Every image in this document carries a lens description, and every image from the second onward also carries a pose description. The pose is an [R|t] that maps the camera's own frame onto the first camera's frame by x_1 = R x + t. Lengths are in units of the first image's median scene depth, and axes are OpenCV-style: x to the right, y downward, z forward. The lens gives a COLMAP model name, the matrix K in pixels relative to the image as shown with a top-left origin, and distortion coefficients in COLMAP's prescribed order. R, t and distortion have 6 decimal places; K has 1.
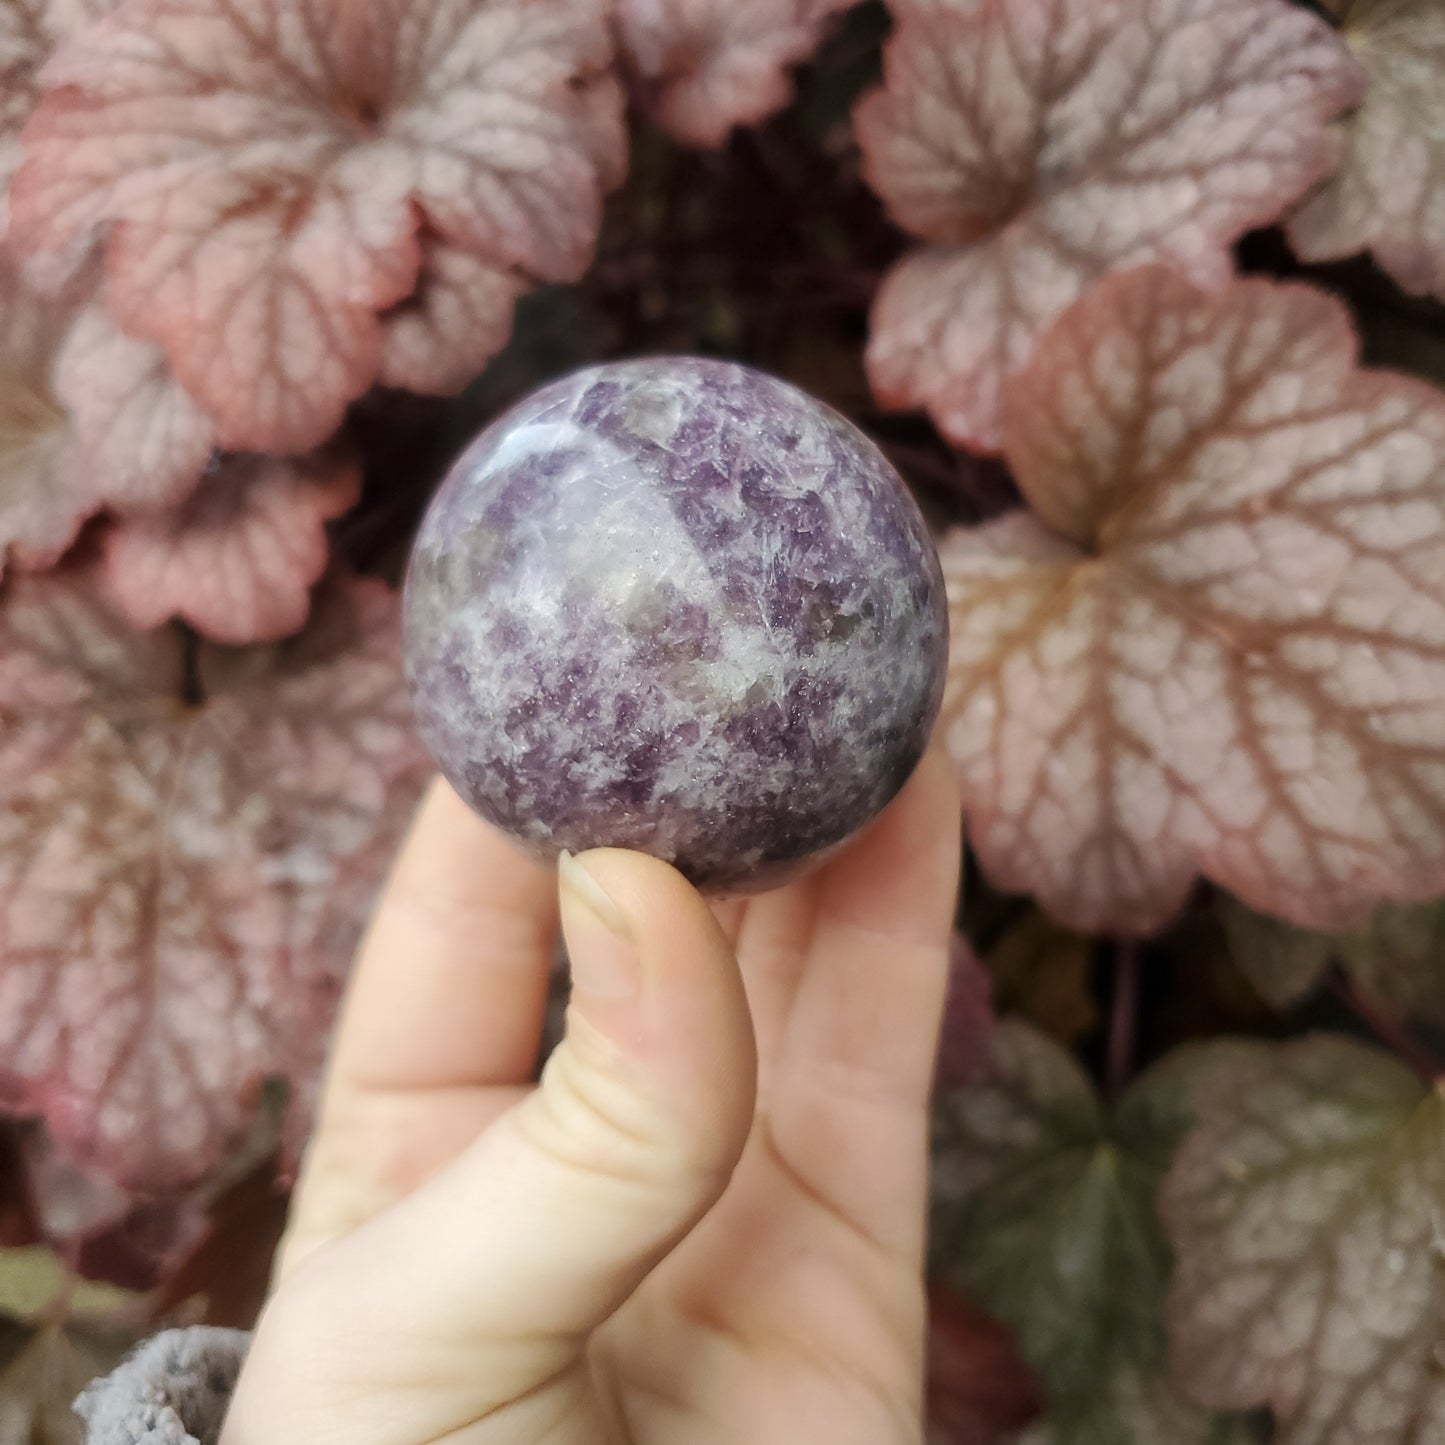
lens RADIAL K [[1748.1, 0, 763.0], [0, 1748.1, 717.0], [0, 0, 1]] dist [-0.053873, 0.005487]
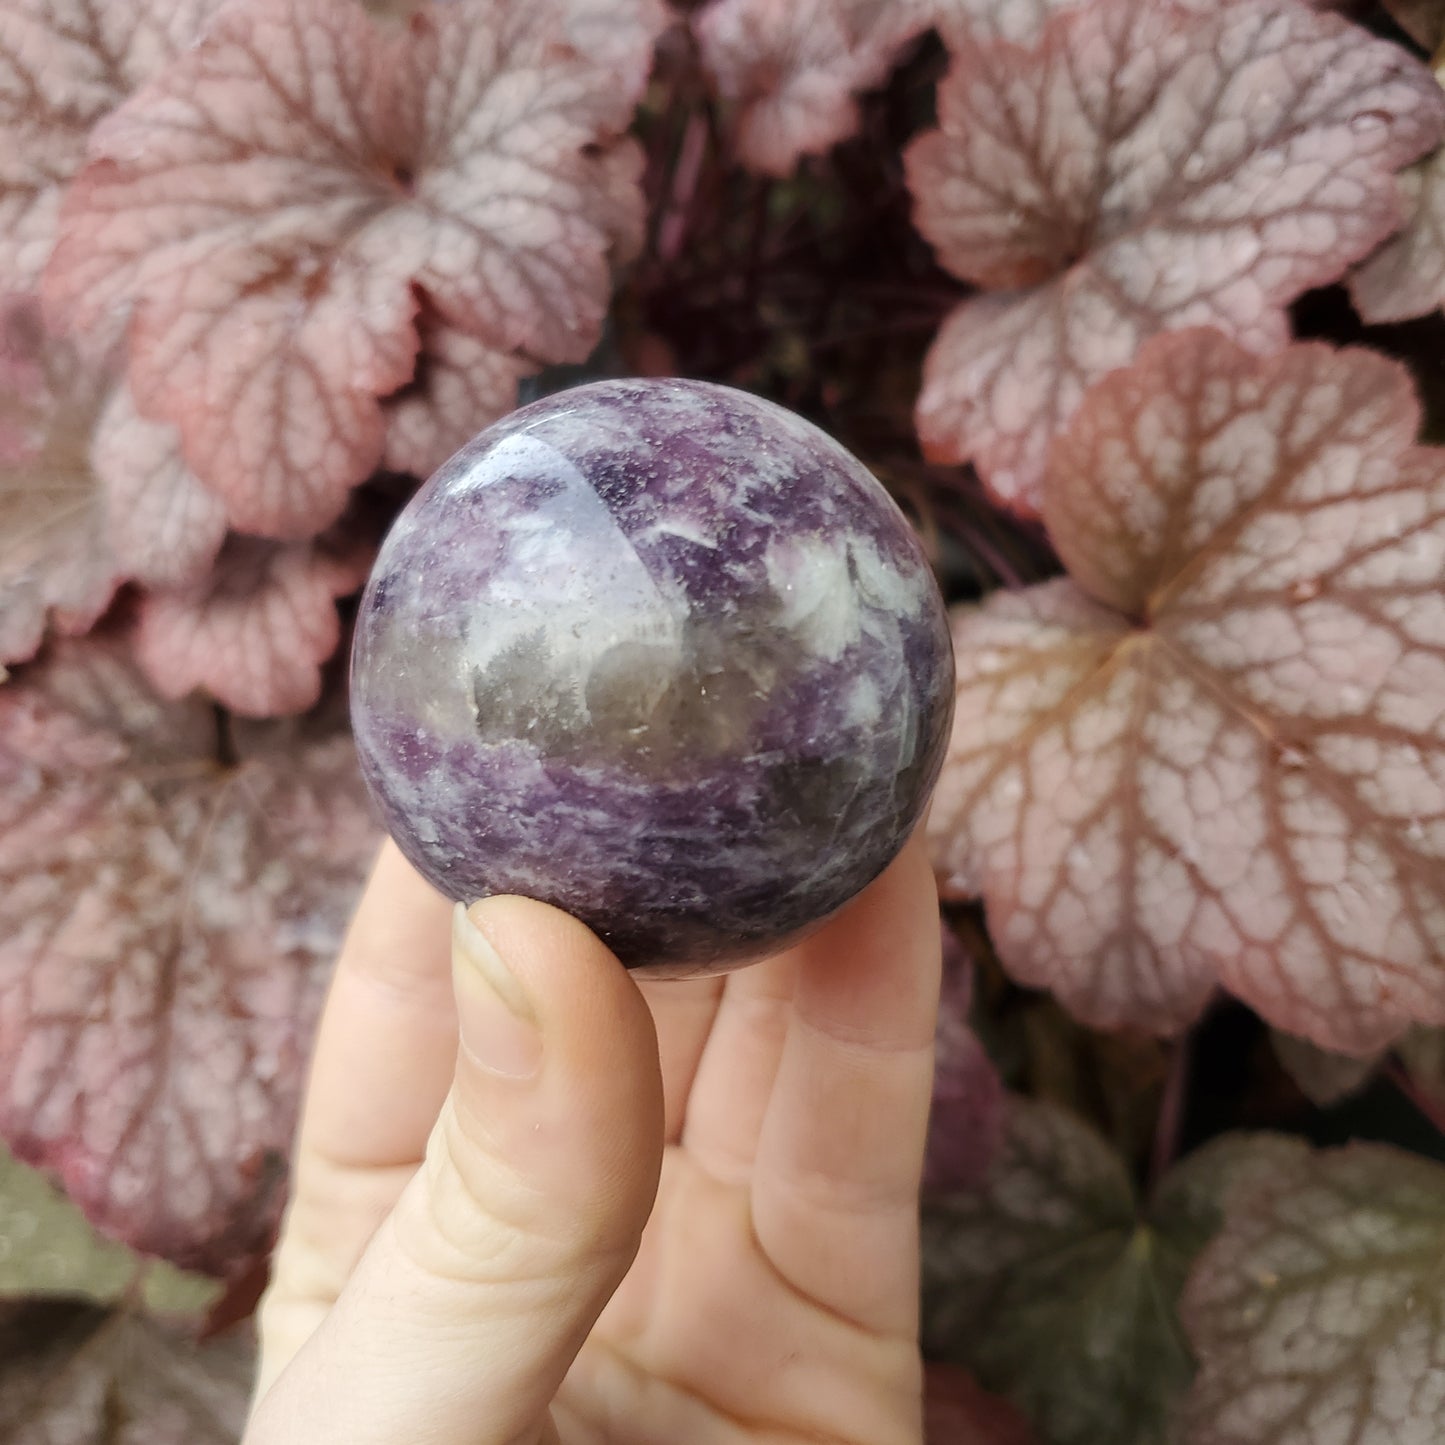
lens RADIAL K [[1742.8, 0, 752.7], [0, 1742.8, 717.5], [0, 0, 1]] dist [-0.055326, 0.023417]
pose [[0.991674, 0.024609, -0.126404, 0.107784], [-0.018726, 0.998695, 0.047517, -0.090403], [0.127409, -0.044754, 0.990840, 0.030508]]
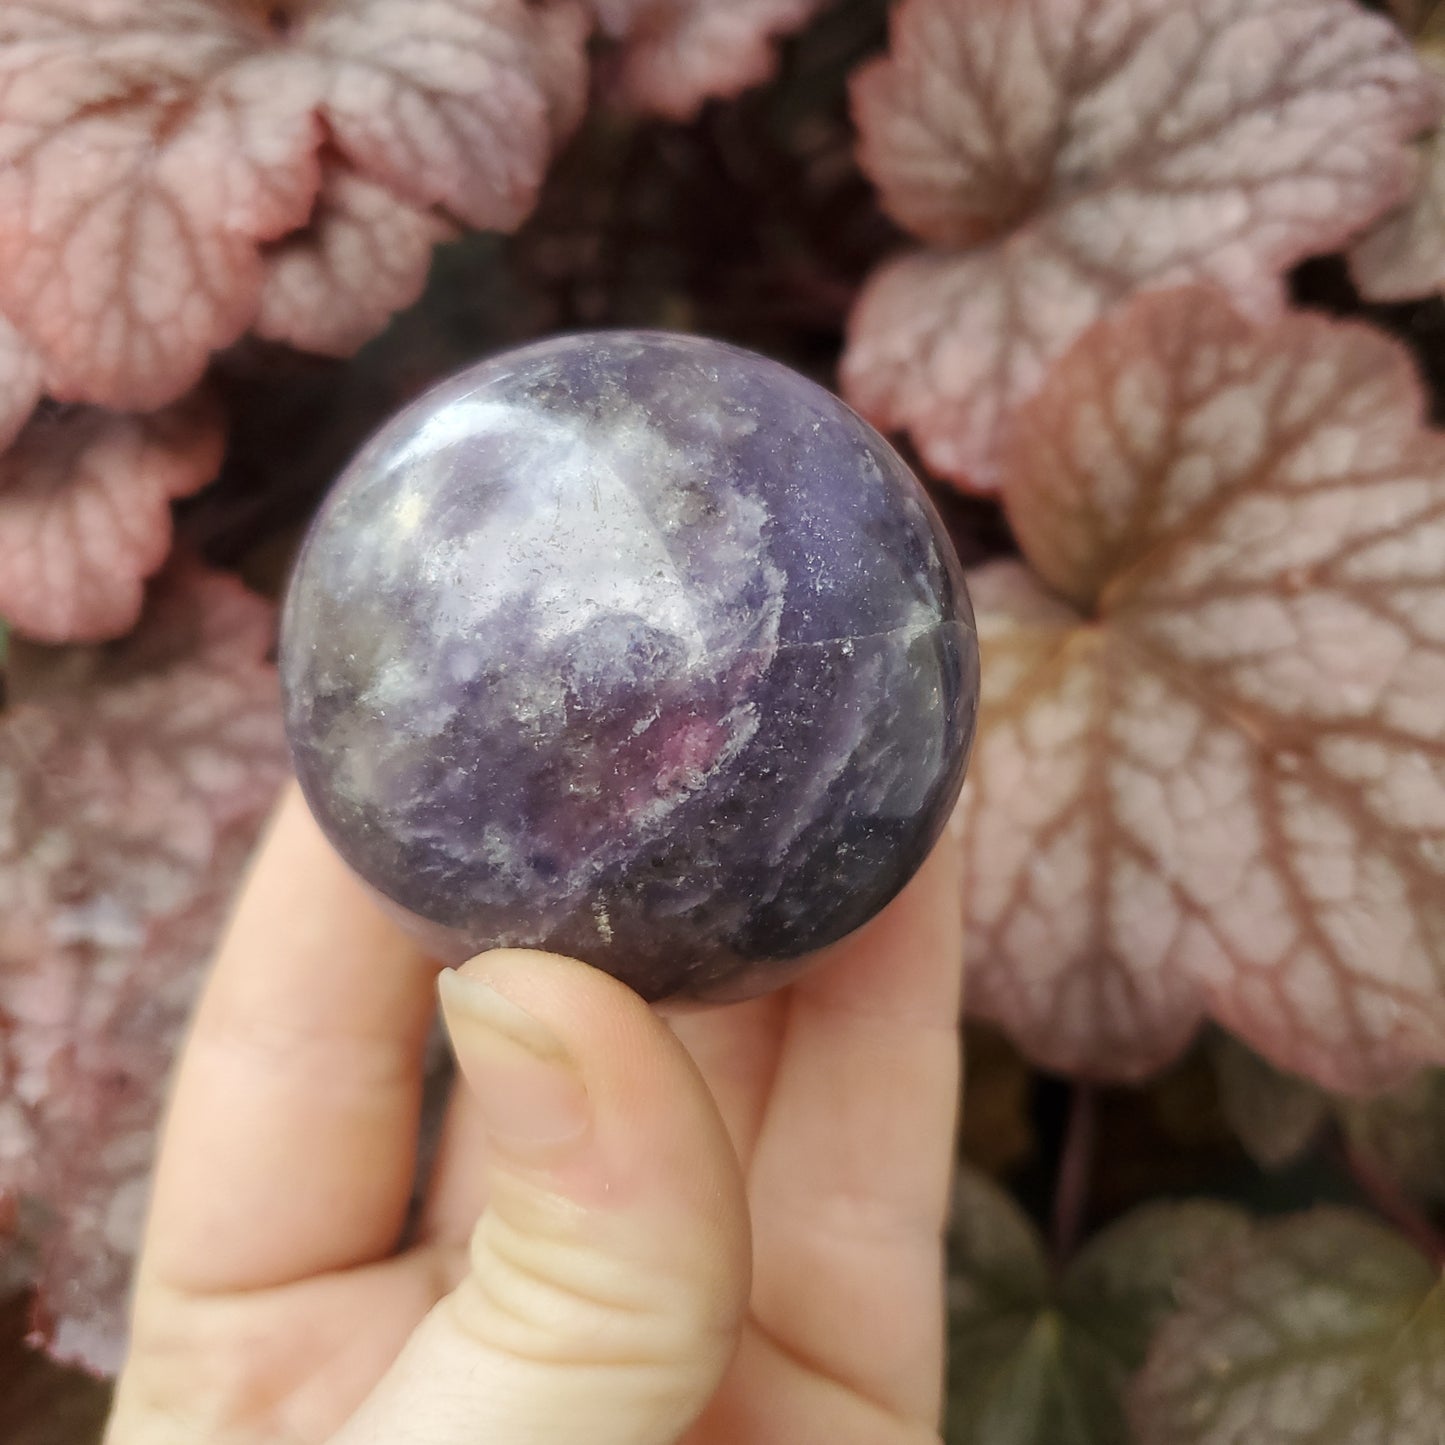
lens RADIAL K [[1737.6, 0, 760.2], [0, 1737.6, 692.4], [0, 0, 1]] dist [-0.085878, 0.080340]
pose [[0.994934, 0.081699, 0.058579, -0.019566], [-0.079524, 0.996087, -0.038548, -0.013330], [-0.061499, 0.033694, 0.997538, 0.181722]]
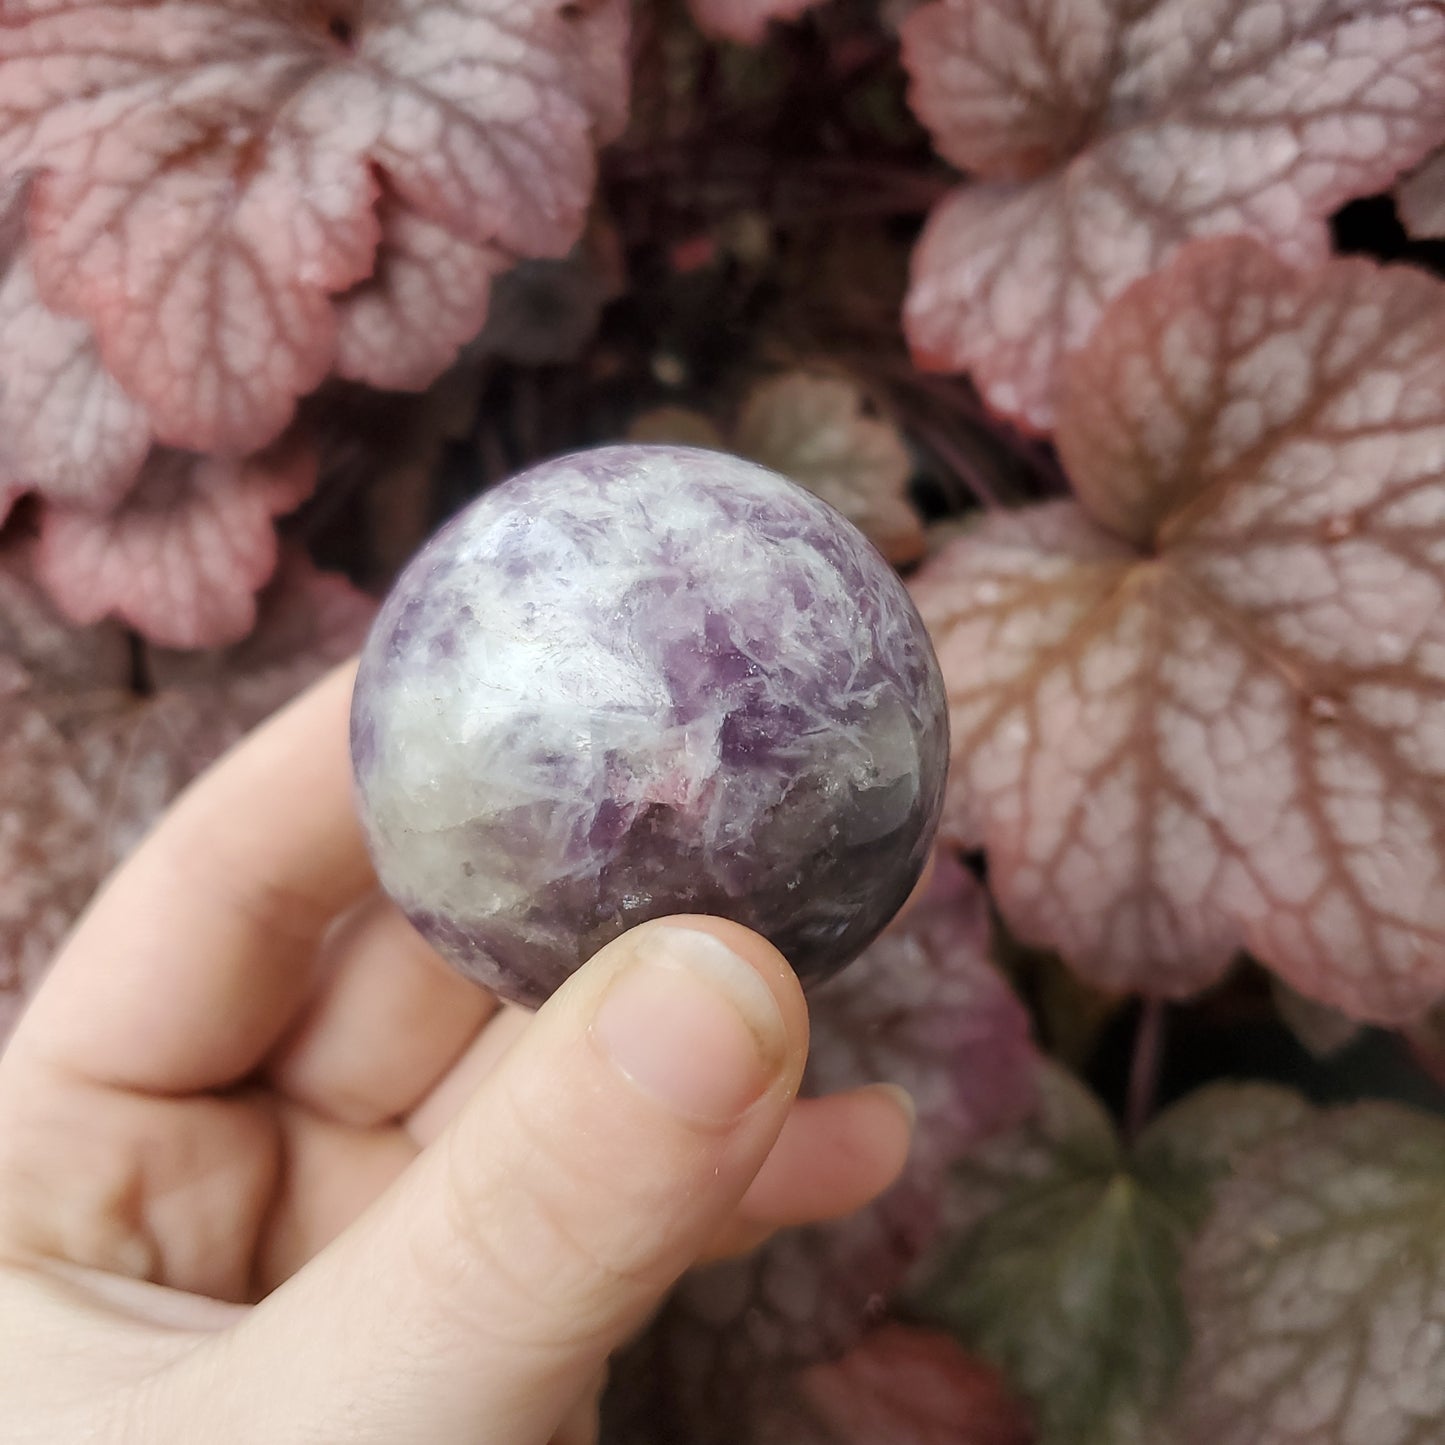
lens RADIAL K [[1746.4, 0, 753.9], [0, 1746.4, 719.9], [0, 0, 1]] dist [-0.086769, 0.059927]
pose [[0.998695, 0.038310, -0.033772, 0.023178], [-0.033715, 0.991270, 0.127463, -0.124558], [0.038360, -0.126158, 0.991268, 0.112681]]
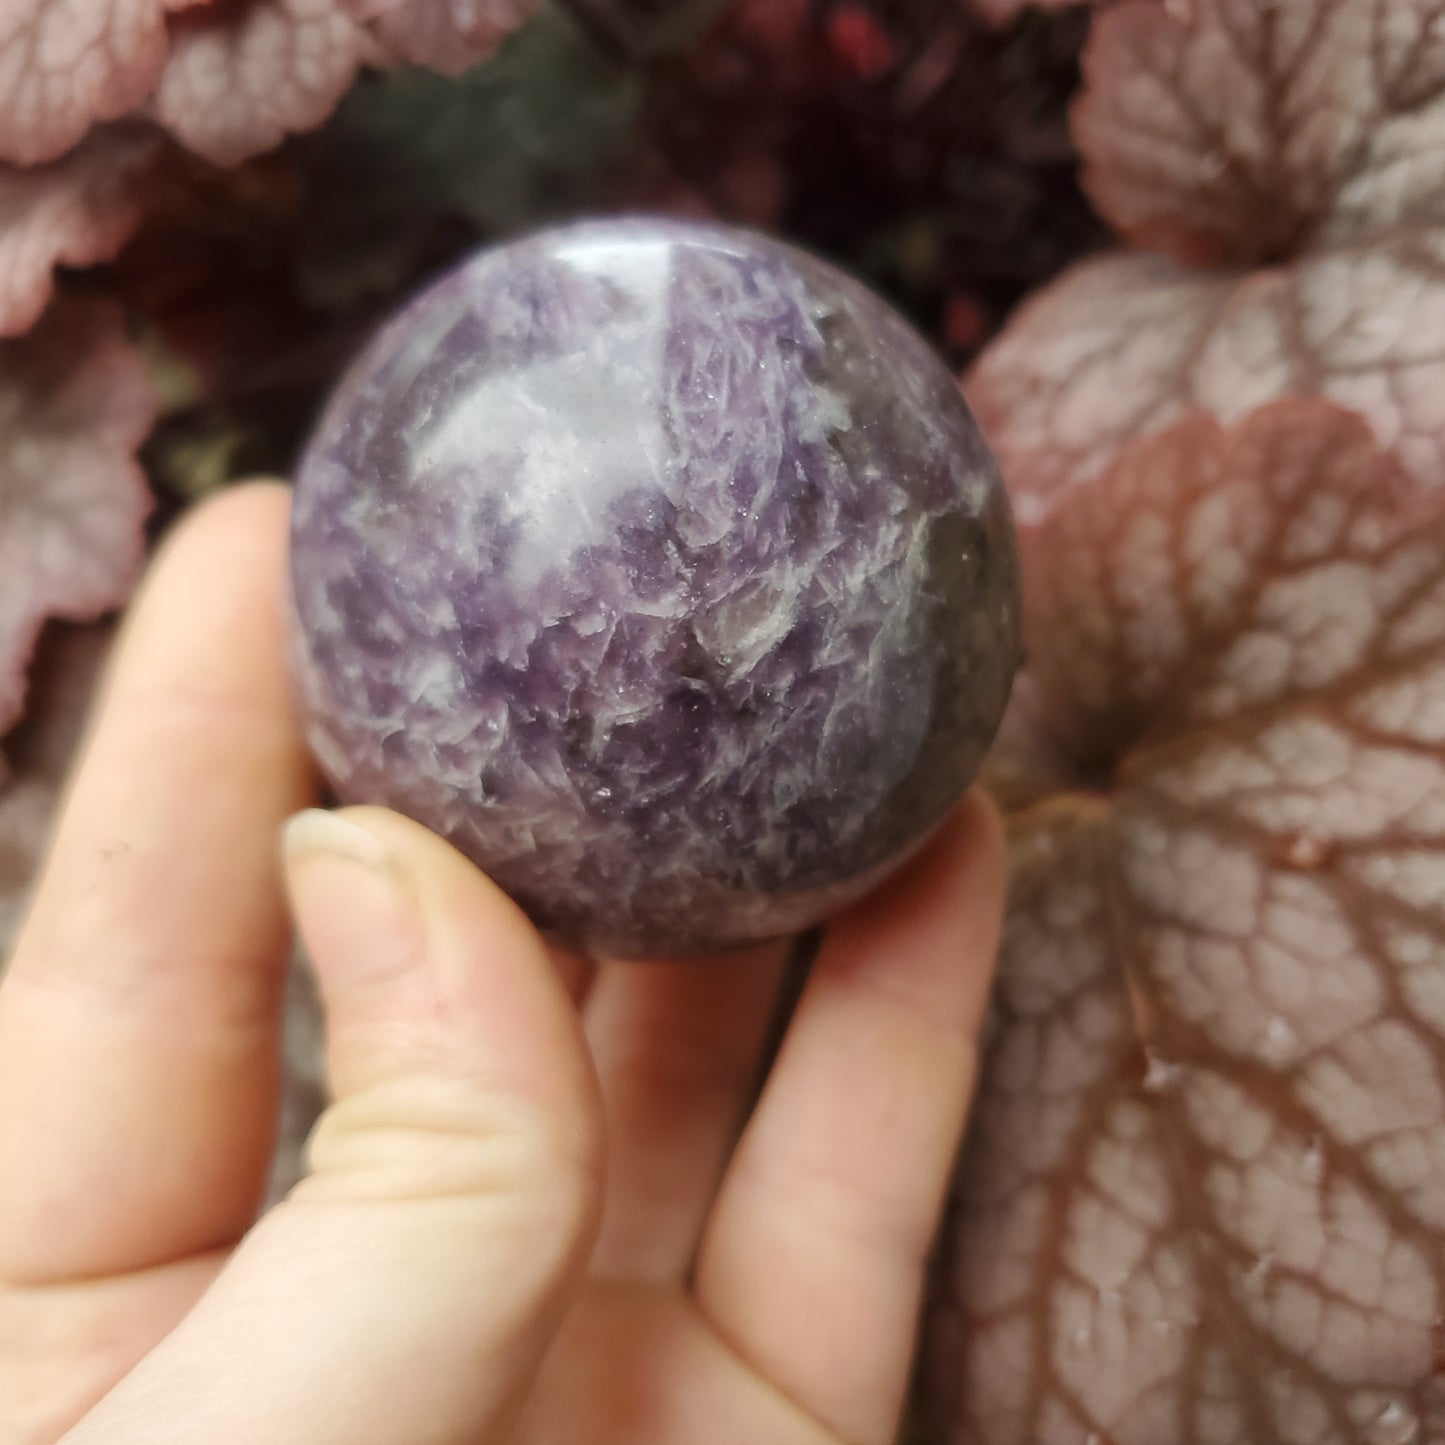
lens RADIAL K [[1843.8, 0, 722.7], [0, 1843.8, 671.5], [0, 0, 1]] dist [-0.067048, -0.025378]
pose [[0.845190, 0.455047, -0.280331, 0.261879], [-0.438961, 0.890237, 0.121622, -0.163809], [0.304904, 0.020260, 0.952167, 0.336040]]
